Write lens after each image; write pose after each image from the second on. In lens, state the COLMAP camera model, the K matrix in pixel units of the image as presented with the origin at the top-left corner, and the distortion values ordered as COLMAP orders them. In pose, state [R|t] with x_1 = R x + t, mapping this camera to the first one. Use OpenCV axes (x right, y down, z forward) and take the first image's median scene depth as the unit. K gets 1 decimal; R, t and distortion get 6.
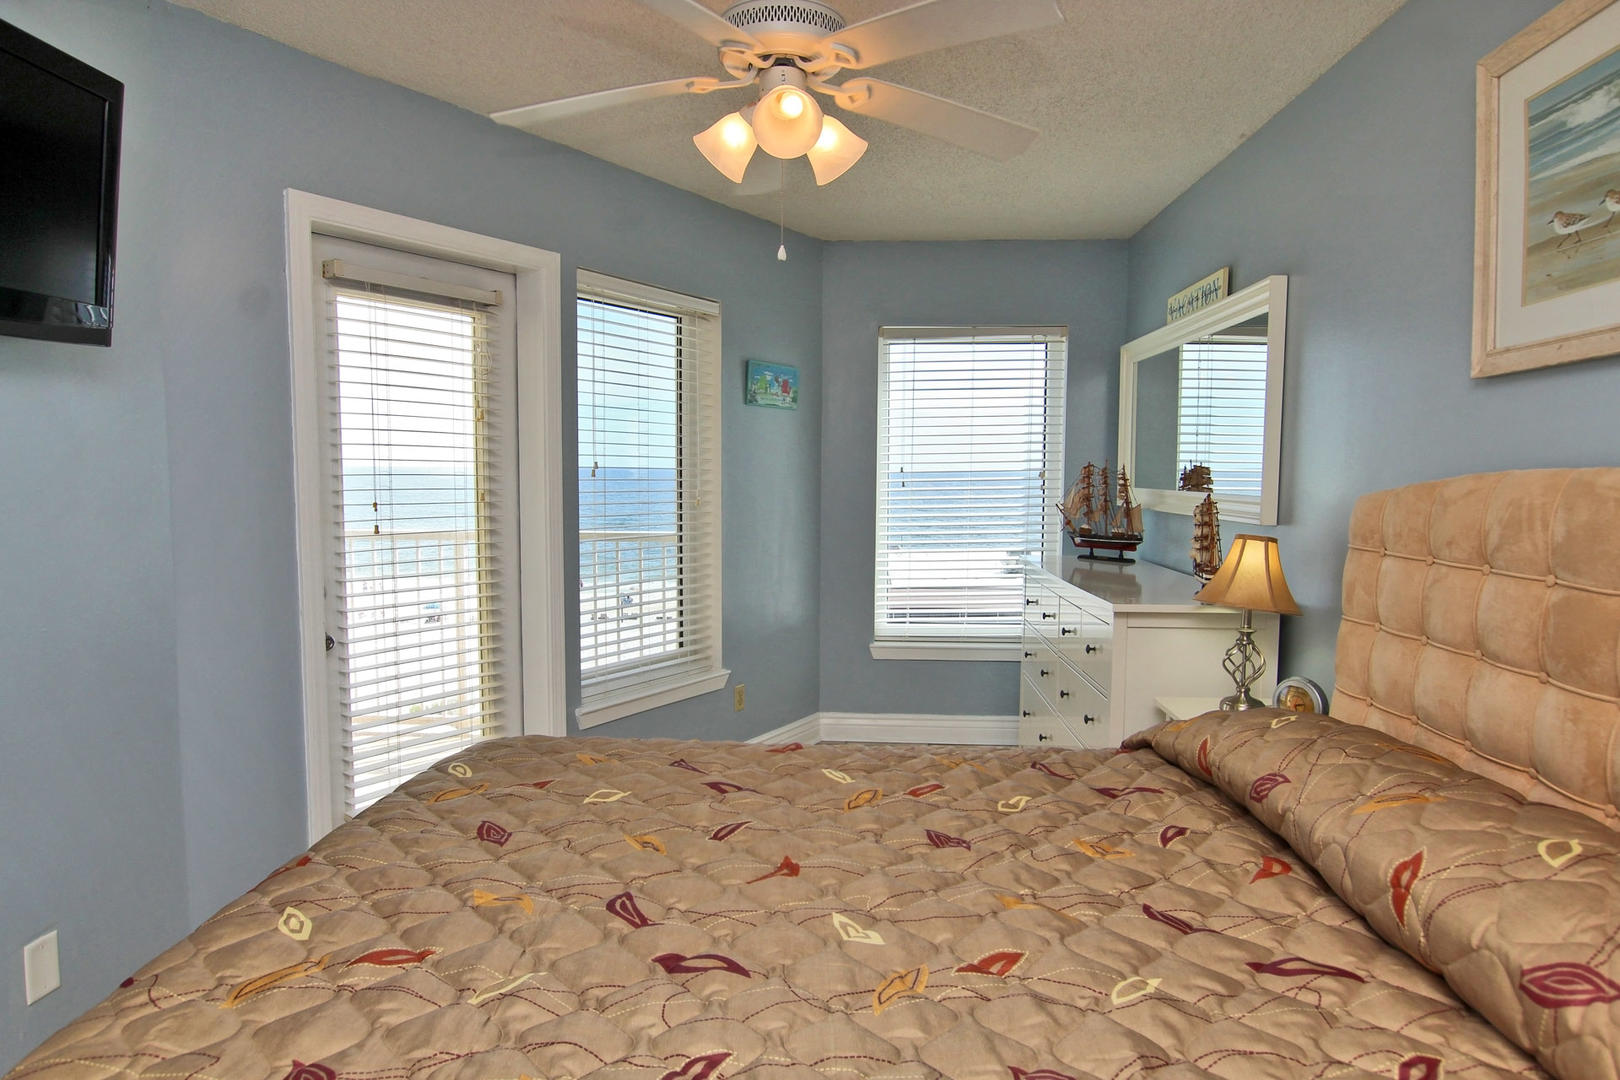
lens RADIAL K [[980.6, 0, 810.0], [0, 980.6, 540.0], [0, 0, 1]] dist [-0.000409, -0.000049]
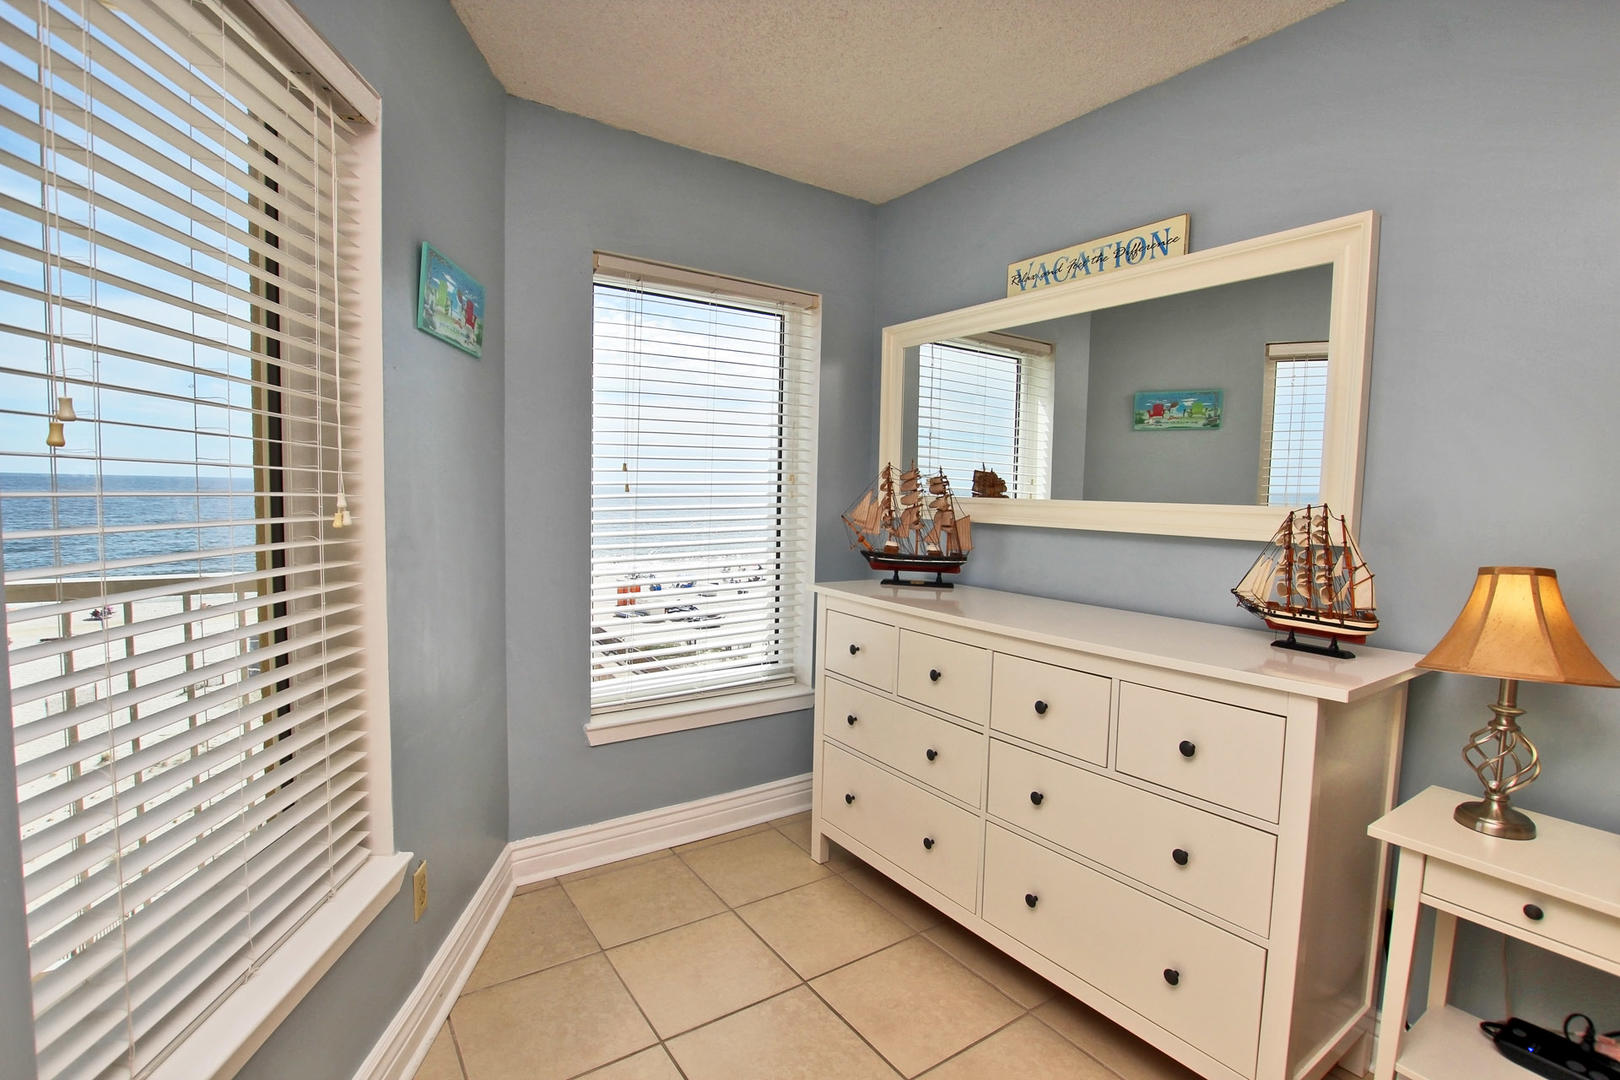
lens RADIAL K [[762.1, 0, 810.0], [0, 762.1, 540.0], [0, 0, 1]] dist [-0.023346, 0.001108]
pose [[0.792891, -0.024931, 0.608853, -0.146043], [0.023341, 0.999672, 0.010537, -0.024892], [-0.608916, 0.005857, 0.793213, 0.551839]]
